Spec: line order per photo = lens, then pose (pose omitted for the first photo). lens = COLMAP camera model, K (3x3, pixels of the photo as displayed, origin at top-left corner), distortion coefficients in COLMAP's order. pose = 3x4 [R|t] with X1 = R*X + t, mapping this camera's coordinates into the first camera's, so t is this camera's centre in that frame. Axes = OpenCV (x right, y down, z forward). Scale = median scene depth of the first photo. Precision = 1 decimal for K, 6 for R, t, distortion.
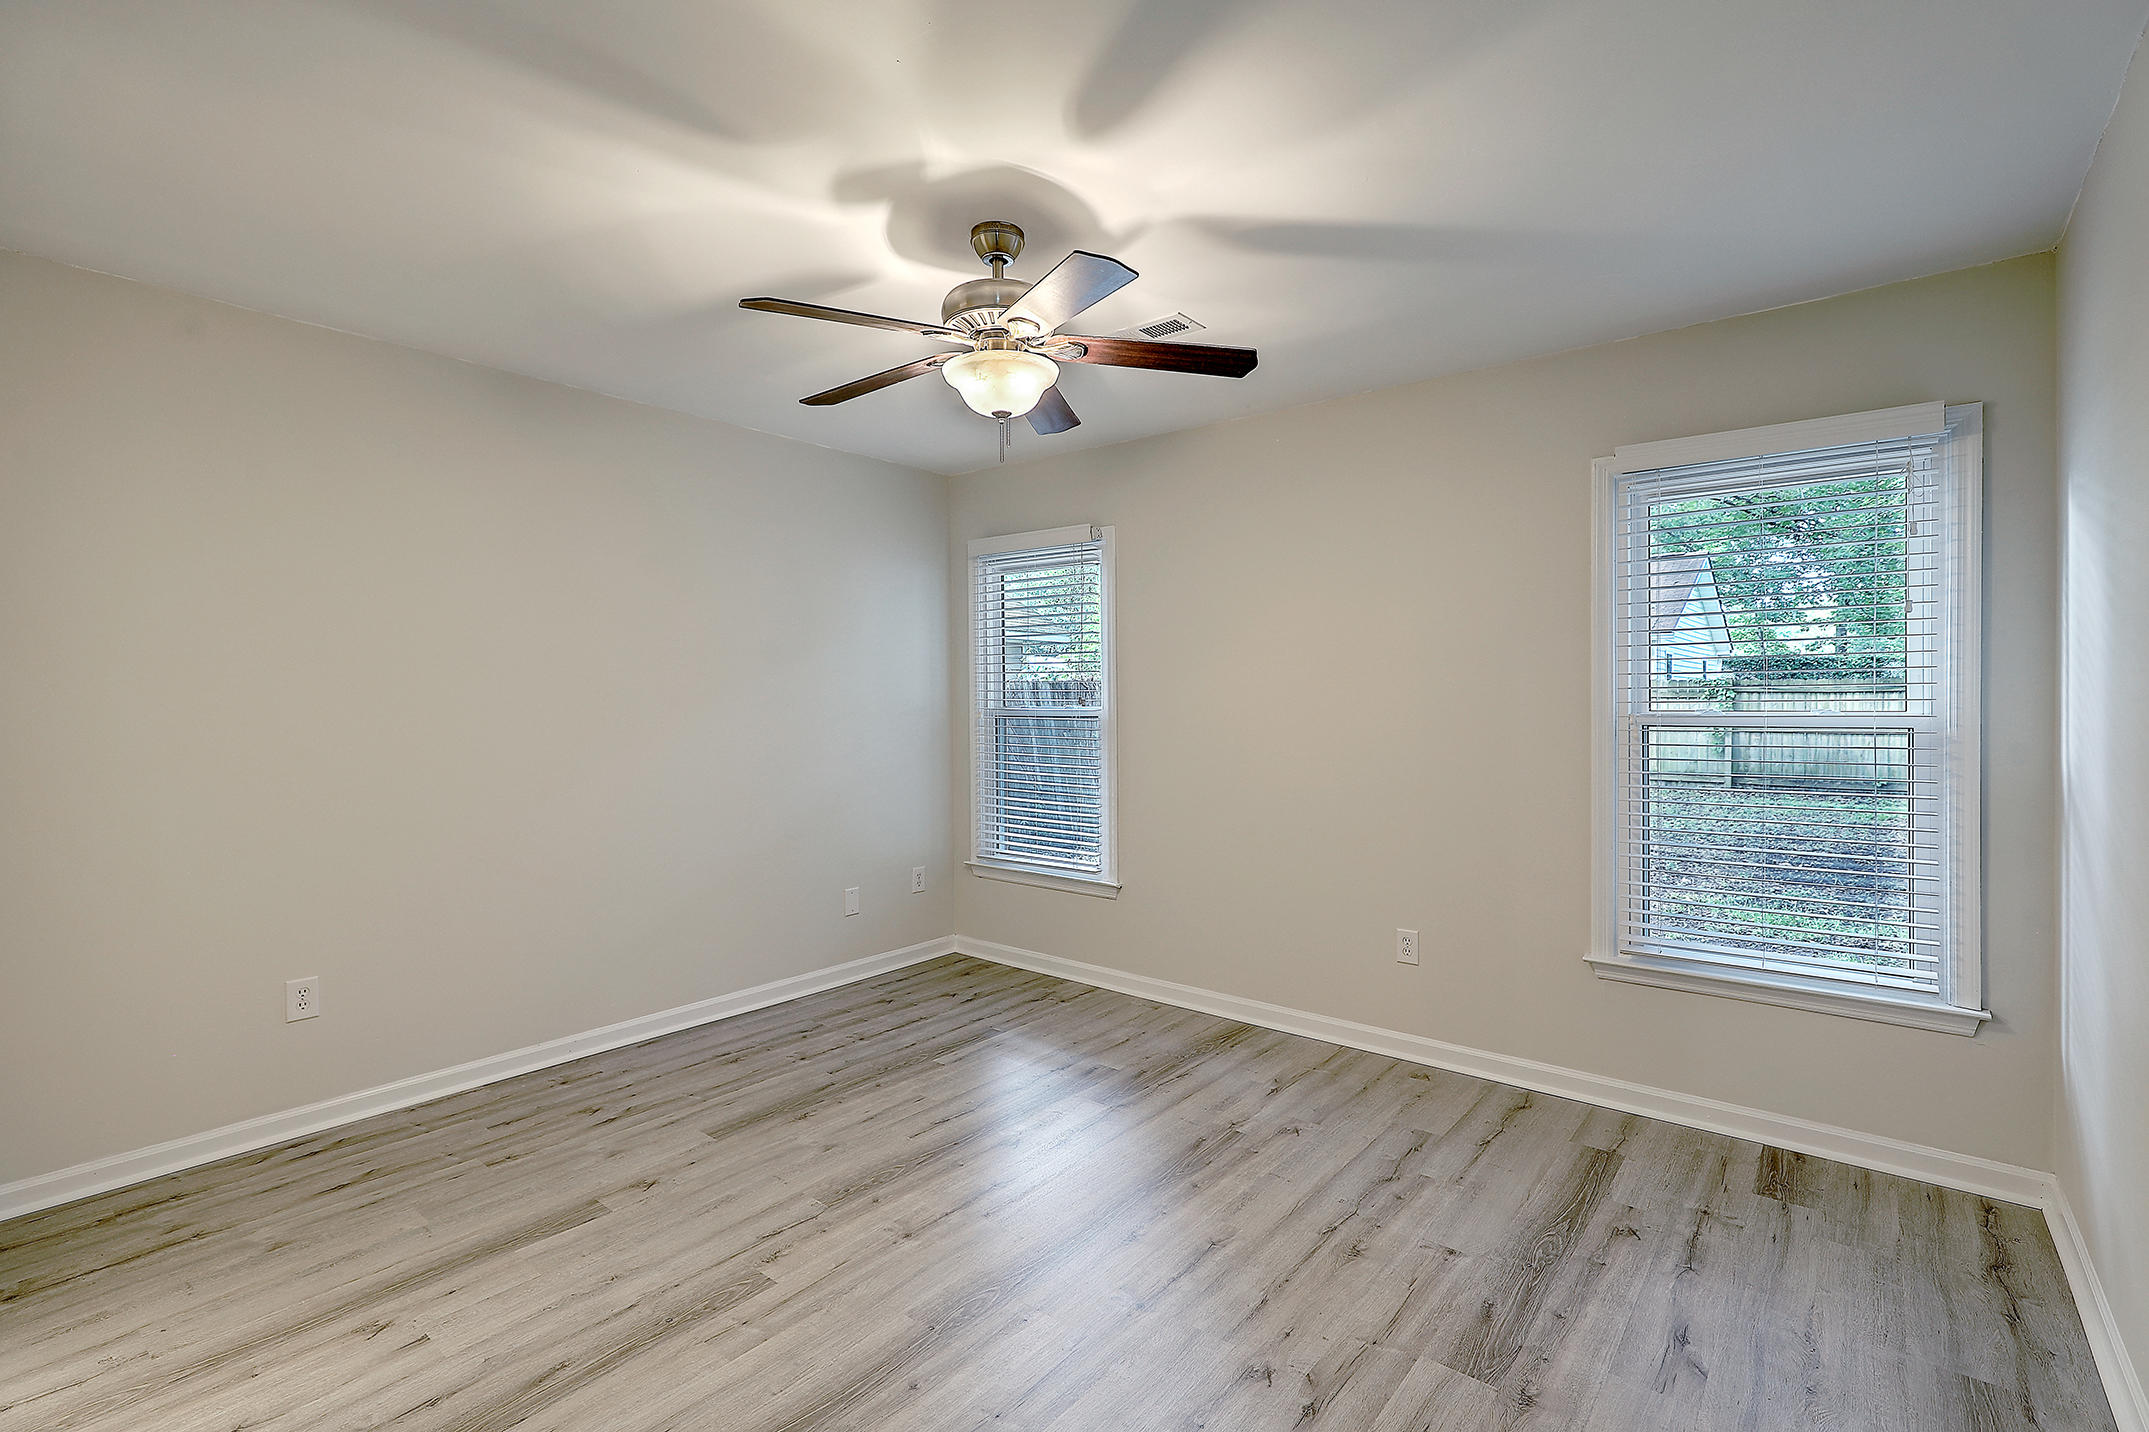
lens RADIAL K [[967.2, 0, 1085.8], [0, 967.2, 702.6], [0, 0, 1]] dist [0.008699, -0.002322]
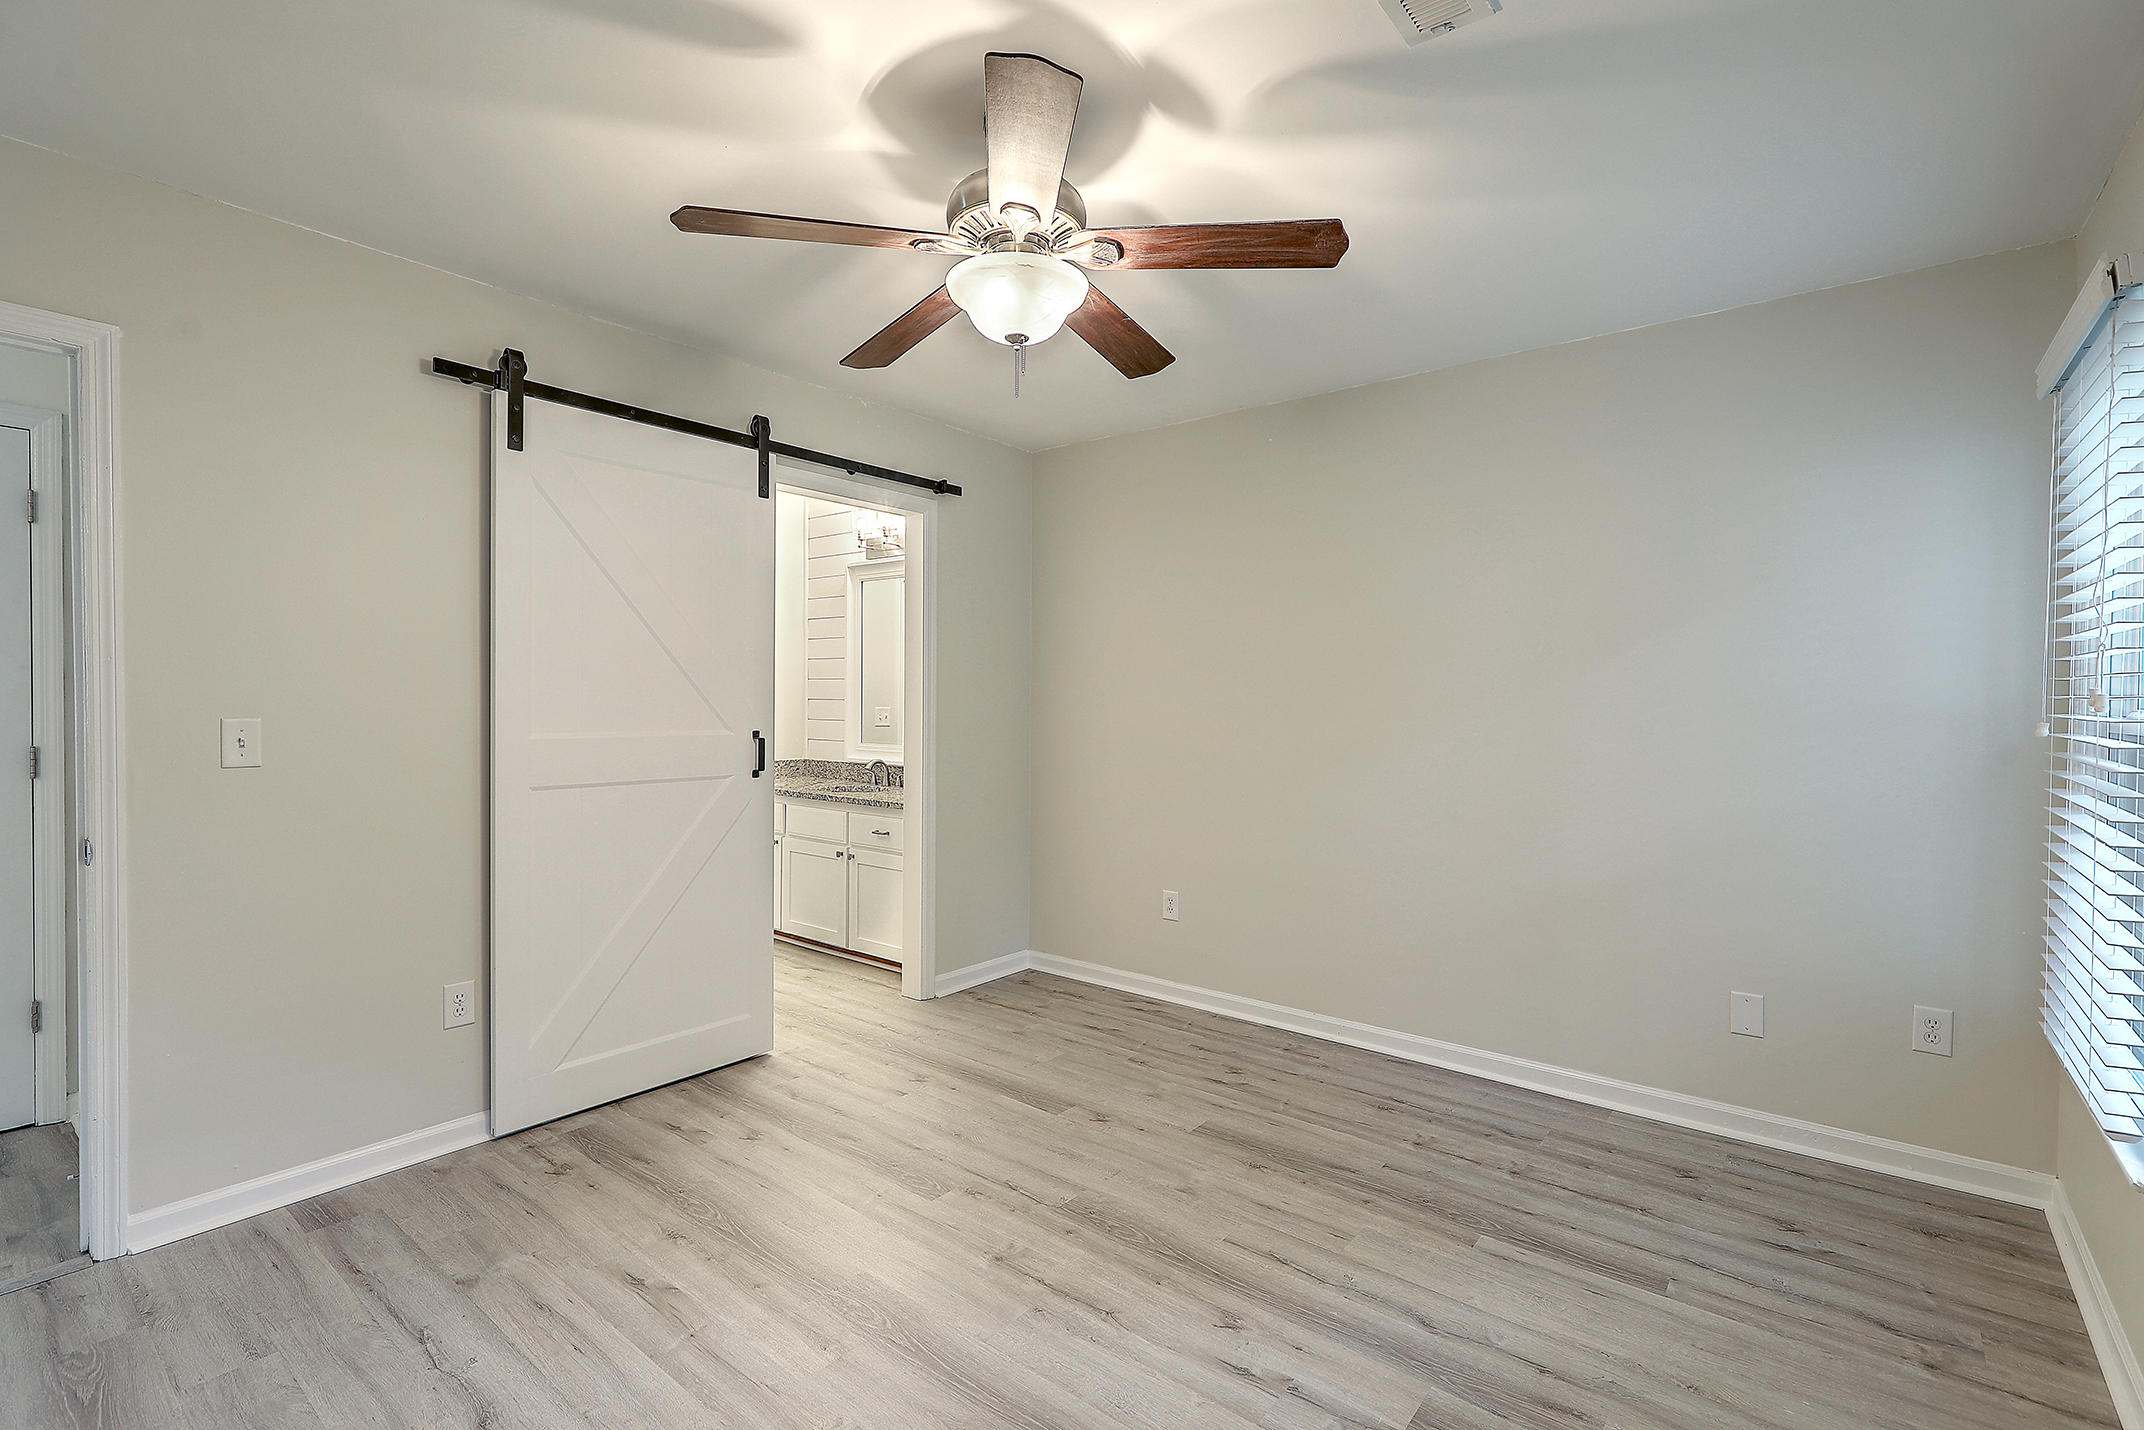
lens RADIAL K [[965.0, 0, 1064.6], [0, 965.0, 722.8], [0, 0, 1]] dist [0.008699, -0.002322]
pose [[0.004072, 0.030547, -0.999525, 0.513668], [-0.007472, 0.999506, 0.030516, -0.003094], [0.999964, 0.007344, 0.004299, 0.726362]]
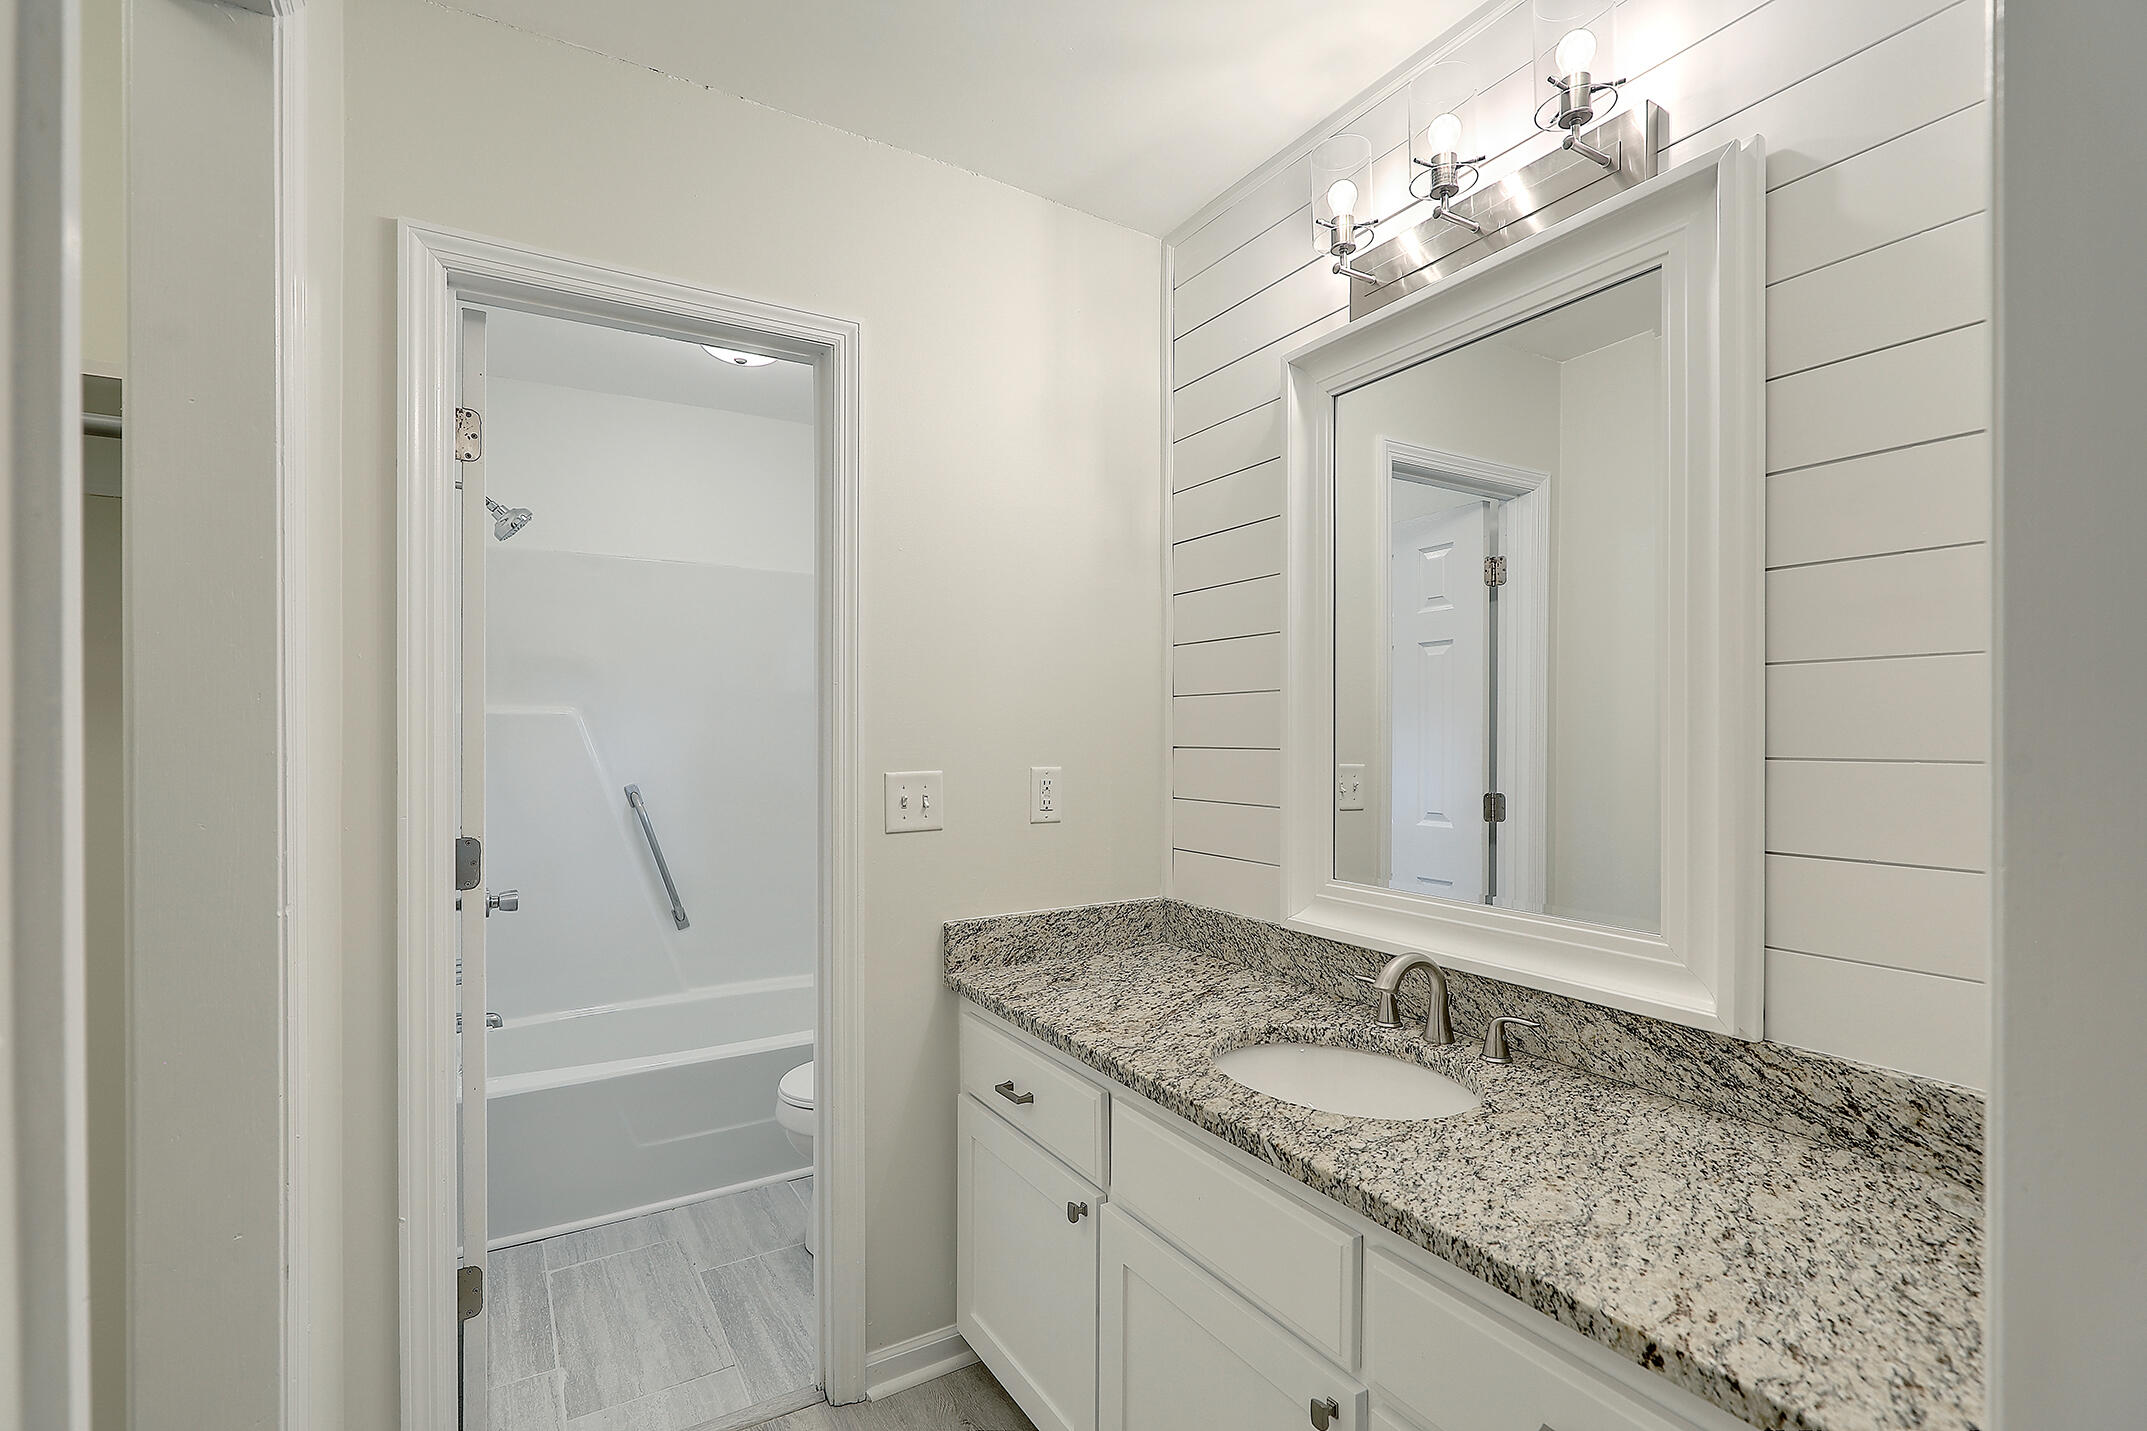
lens RADIAL K [[966.3, 0, 1076.5], [0, 966.3, 734.4], [0, 0, 1]] dist [0.008699, -0.002322]
pose [[-0.332300, -0.003220, -0.943168, -0.514426], [-0.001900, 0.999994, -0.002744, 0.003251], [0.943172, 0.000880, -0.332305, 0.445099]]
